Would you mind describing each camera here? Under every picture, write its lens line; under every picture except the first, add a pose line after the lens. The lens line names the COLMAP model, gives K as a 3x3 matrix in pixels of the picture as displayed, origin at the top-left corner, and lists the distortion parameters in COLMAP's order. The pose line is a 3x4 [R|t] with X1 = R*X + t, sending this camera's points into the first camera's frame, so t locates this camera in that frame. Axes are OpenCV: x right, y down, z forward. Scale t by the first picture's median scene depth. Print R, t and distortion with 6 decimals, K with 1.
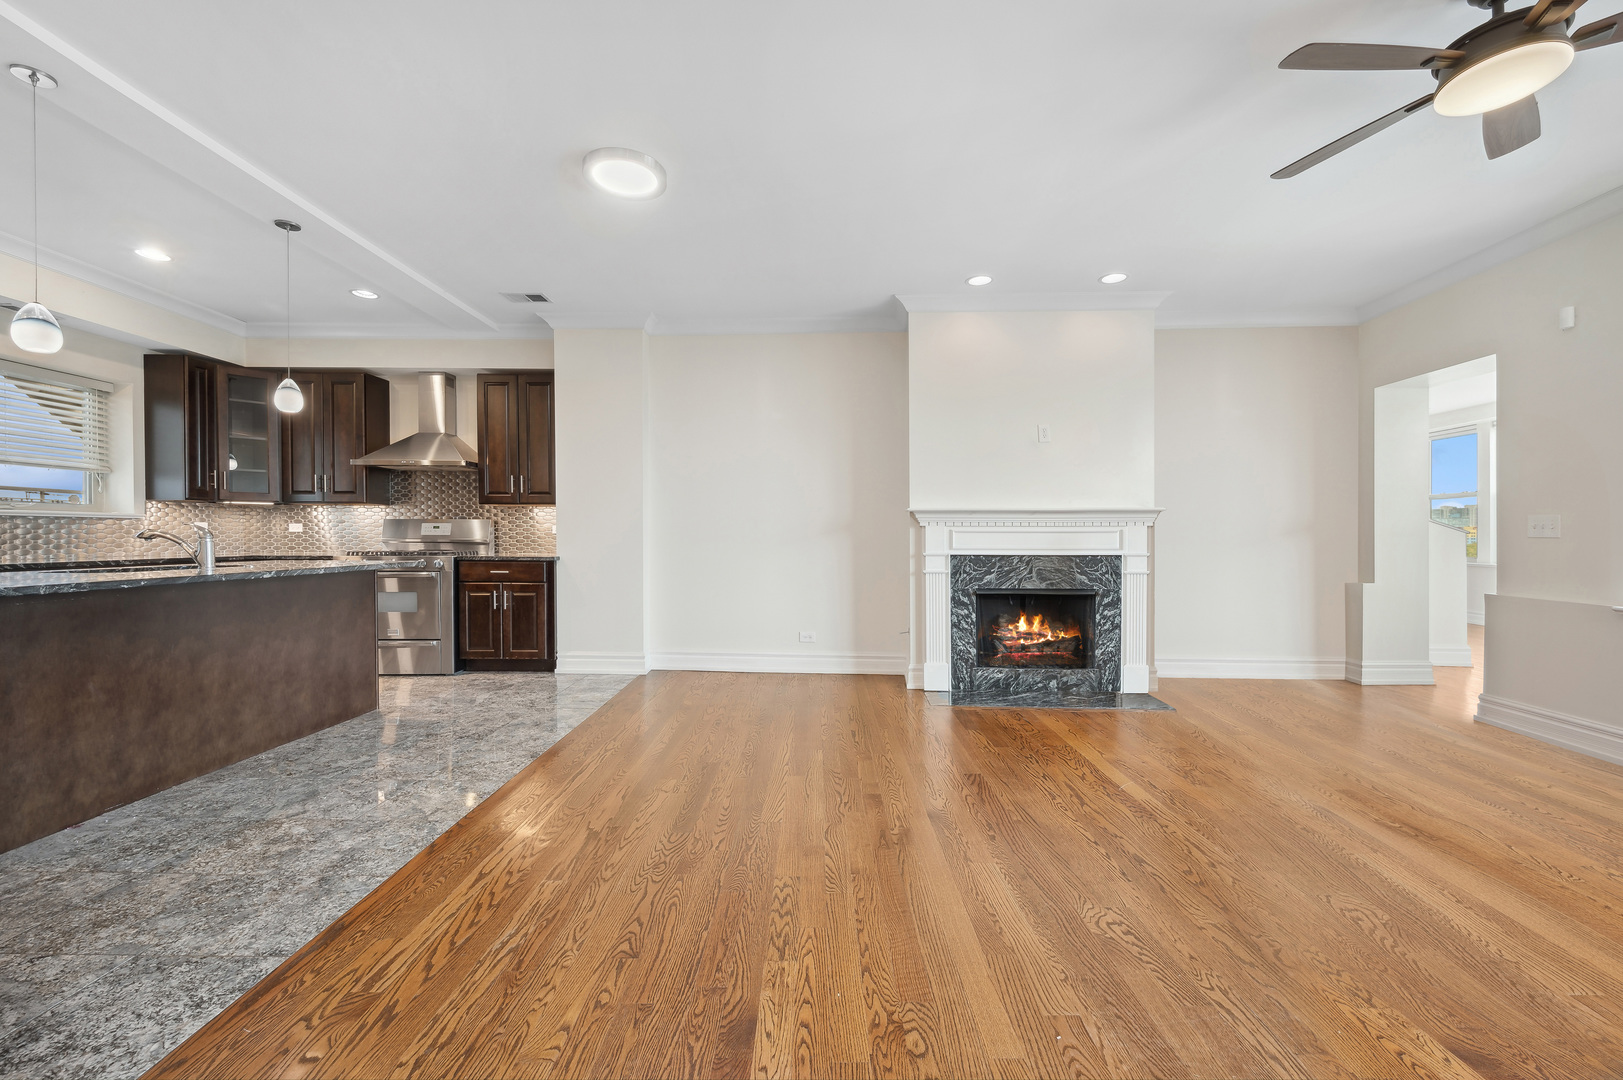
lens RADIAL K [[647.4, 0, 821.4], [0, 647.4, 547.1], [0, 0, 1]] dist [-0.001109, -0.000058]
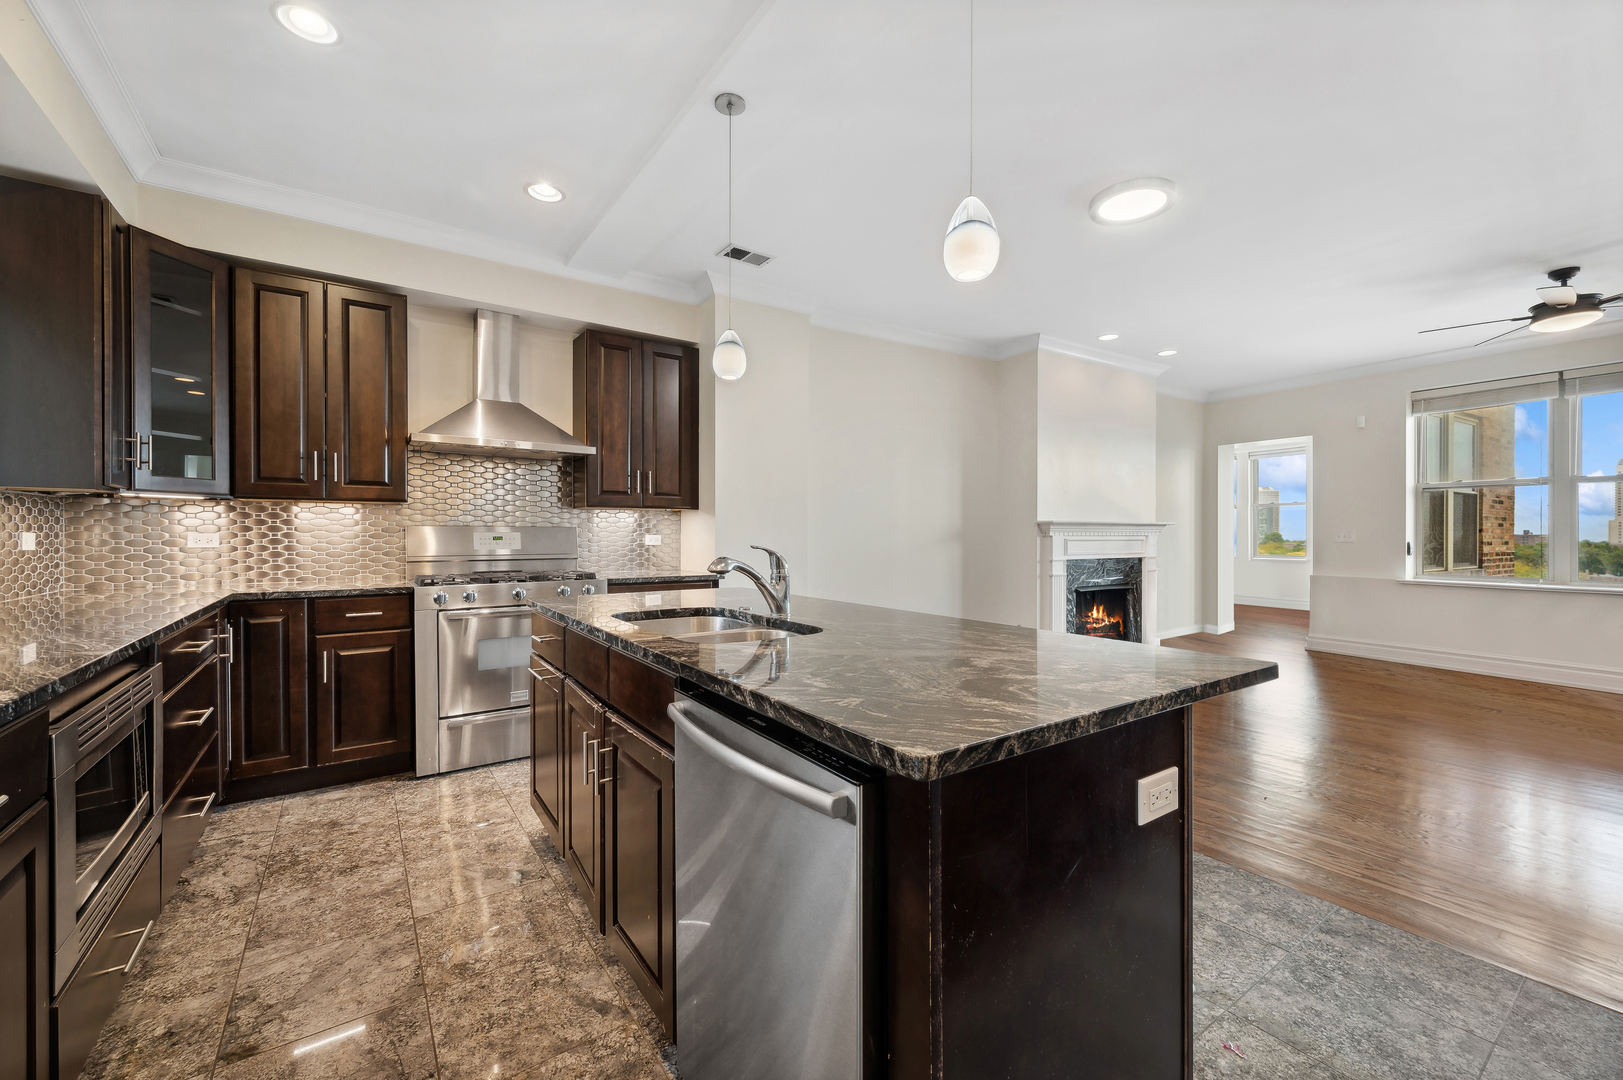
lens RADIAL K [[647.4, 0, 810.0], [0, 647.4, 538.5], [0, 0, 1]] dist [-0.001109, -0.000058]
pose [[0.816837, -0.007440, 0.576821, -0.899444], [0.013081, 0.999899, -0.005628, -0.027200], [-0.576721, 0.012143, 0.816851, 0.311109]]
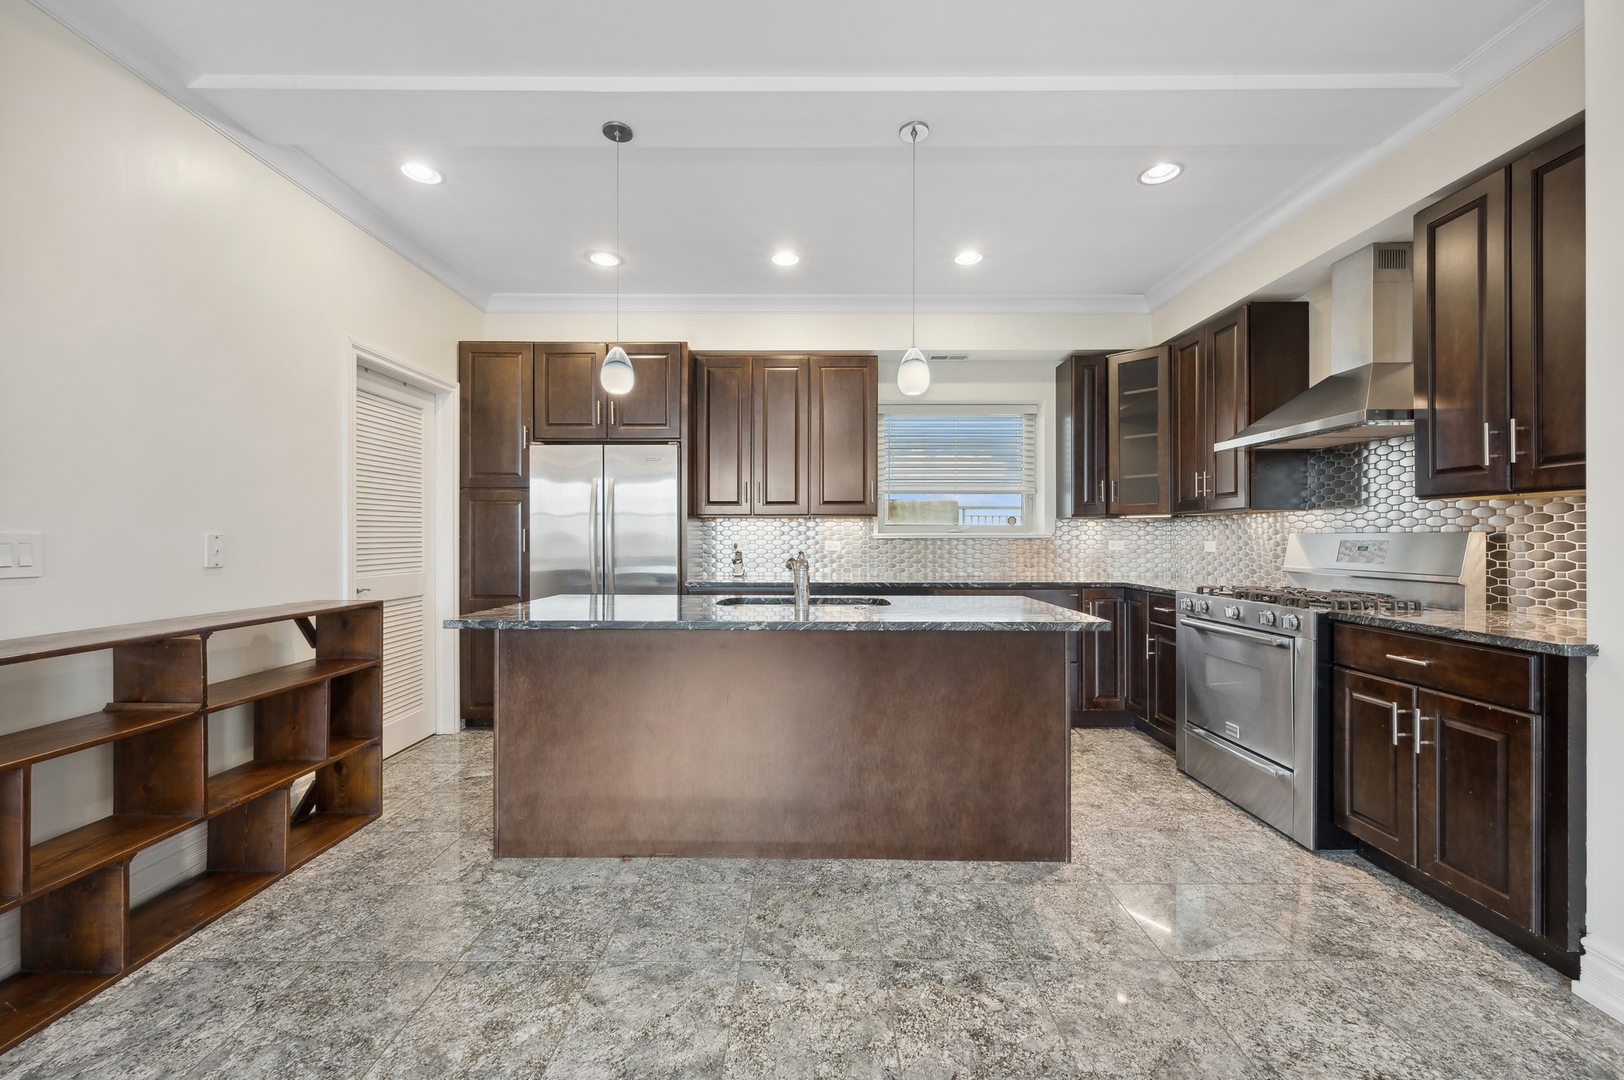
lens RADIAL K [[647.8, 0, 808.8], [0, 647.8, 544.0], [0, 0, 1]] dist [-0.001109, -0.000058]
pose [[-0.008355, 0.004671, -0.999954, -0.087254], [-0.019292, 0.999802, 0.004831, -0.035306], [0.999779, 0.019331, -0.008263, 0.699754]]
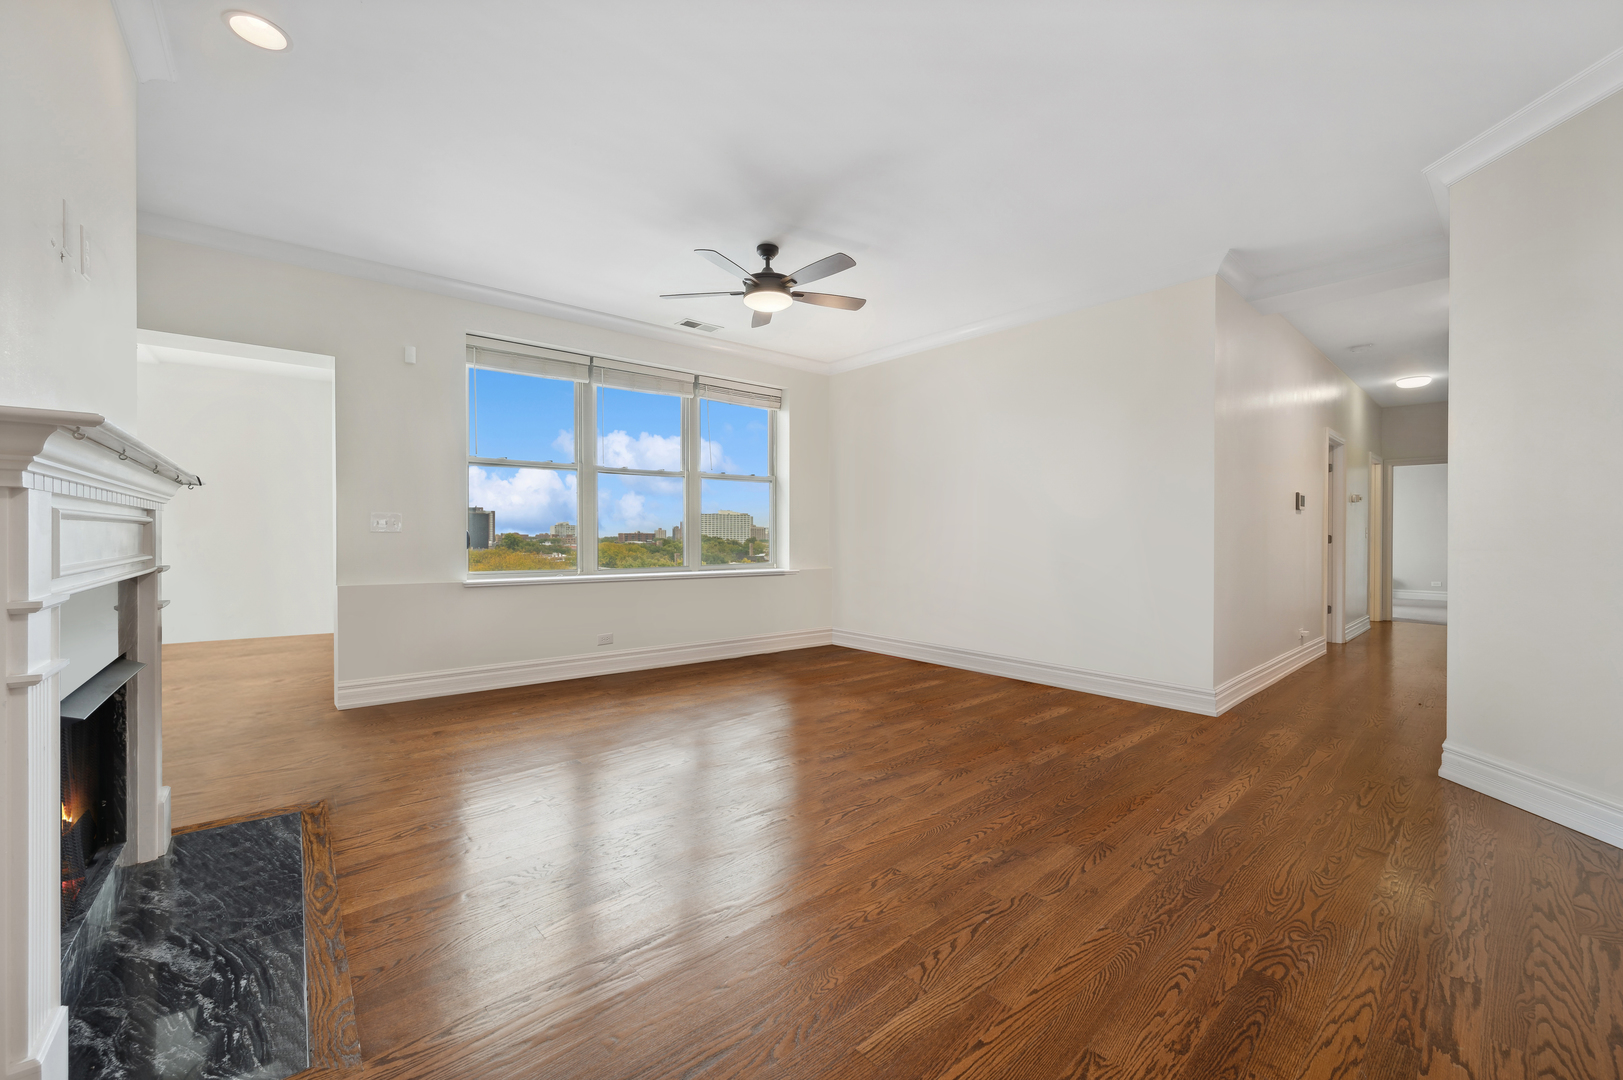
lens RADIAL K [[647.4, 0, 817.0], [0, 647.4, 529.0], [0, 0, 1]] dist [-0.001109, -0.000058]
pose [[-0.669454, -0.000146, 0.742854, -0.220281], [0.013611, 0.999830, 0.012462, -0.020098], [-0.742729, 0.018453, -0.669338, 0.976060]]
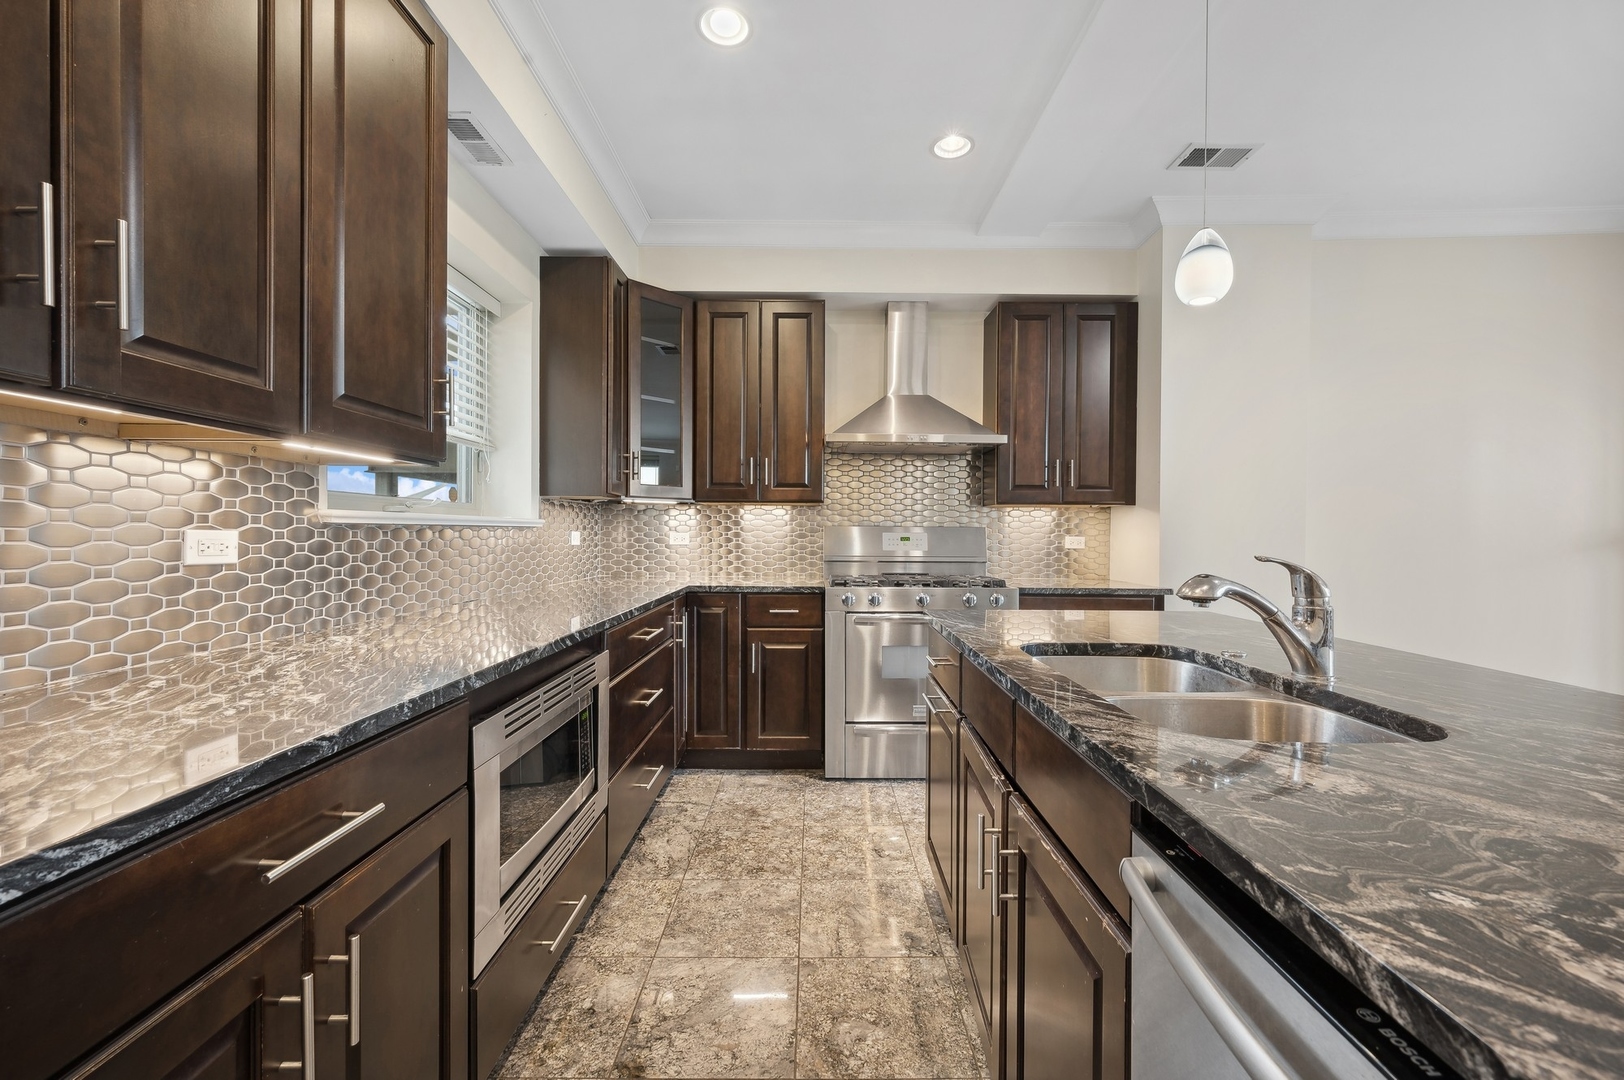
lens RADIAL K [[647.8, 0, 816.3], [0, 647.8, 538.7], [0, 0, 1]] dist [-0.001109, -0.000058]
pose [[0.999994, 0.002287, 0.002529, -0.857897], [-0.002260, 0.999941, -0.010654, -0.029080], [-0.002553, 0.010648, 0.999940, 0.429958]]
